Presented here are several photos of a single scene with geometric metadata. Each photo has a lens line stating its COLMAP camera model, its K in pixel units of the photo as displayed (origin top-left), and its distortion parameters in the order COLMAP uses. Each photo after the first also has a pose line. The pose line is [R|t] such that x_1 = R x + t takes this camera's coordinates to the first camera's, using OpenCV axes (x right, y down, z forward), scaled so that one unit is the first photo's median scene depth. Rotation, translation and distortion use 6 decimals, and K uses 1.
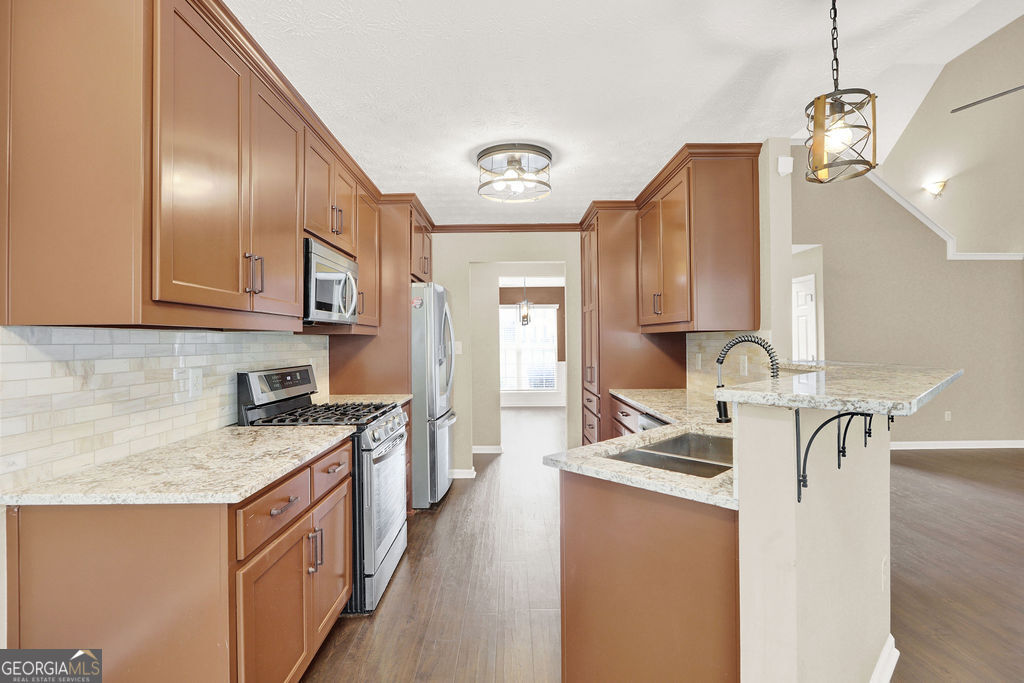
lens RADIAL K [[487.3, 0, 502.9], [0, 487.3, 338.7], [0, 0, 1]] dist [-0.013527, 0.001201]
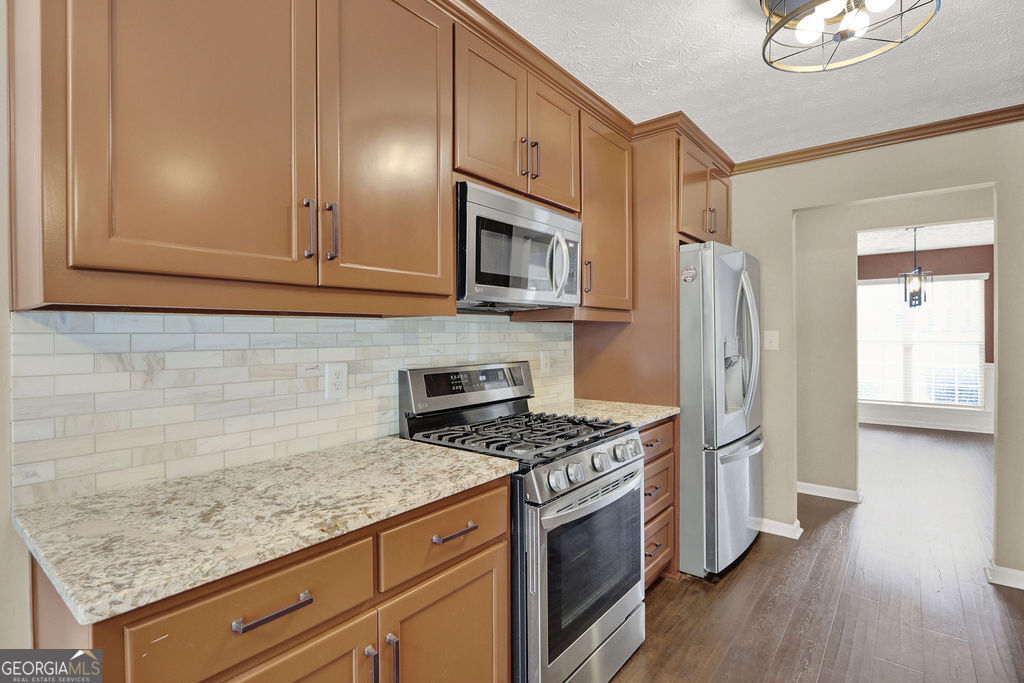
lens RADIAL K [[487.3, 0, 502.9], [0, 487.3, 338.7], [0, 0, 1]] dist [-0.013527, 0.001201]
pose [[0.776122, 0.007568, -0.630538, 0.062950], [0.004614, 0.999833, 0.017680, 0.004583], [0.630566, -0.016631, 0.775957, 0.368334]]
